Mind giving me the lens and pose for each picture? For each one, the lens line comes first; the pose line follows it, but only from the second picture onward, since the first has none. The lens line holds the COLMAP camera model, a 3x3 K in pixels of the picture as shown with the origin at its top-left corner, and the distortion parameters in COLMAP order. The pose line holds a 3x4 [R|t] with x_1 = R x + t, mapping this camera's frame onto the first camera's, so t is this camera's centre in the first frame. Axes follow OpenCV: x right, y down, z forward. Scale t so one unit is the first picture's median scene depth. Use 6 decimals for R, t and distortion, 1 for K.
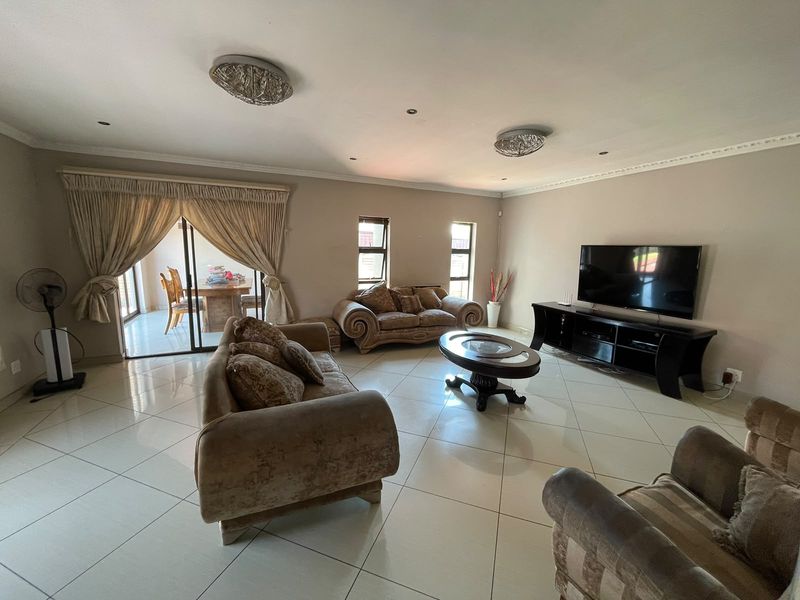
lens RADIAL K [[324.3, 0, 402.6], [0, 324.3, 300.9], [0, 0, 1]] dist [-0.001954, -0.000485]
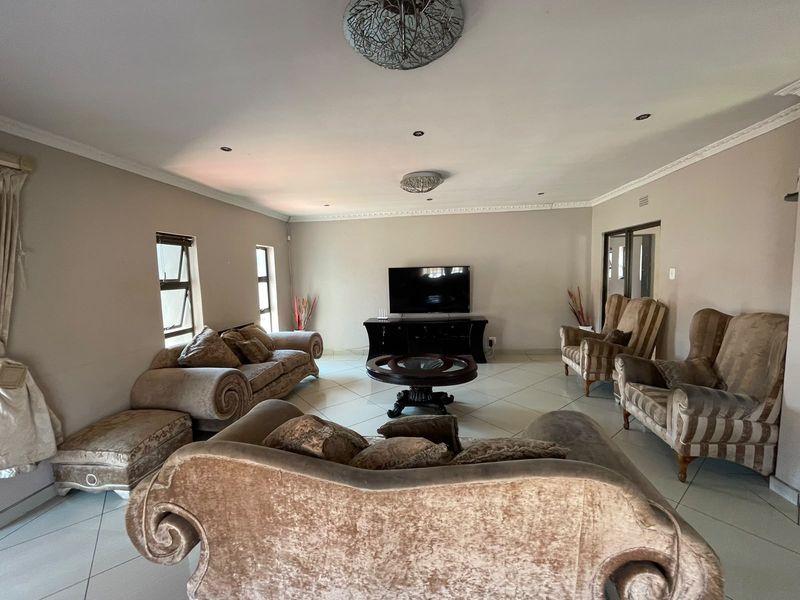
lens RADIAL K [[324.3, 0, 400.9], [0, 324.3, 298.8], [0, 0, 1]] dist [-0.001954, -0.000485]
pose [[0.526056, -0.104531, 0.844002, -0.423301], [0.171509, 0.985067, 0.015102, -0.062383], [-0.832977, 0.136810, 0.536128, 0.289858]]
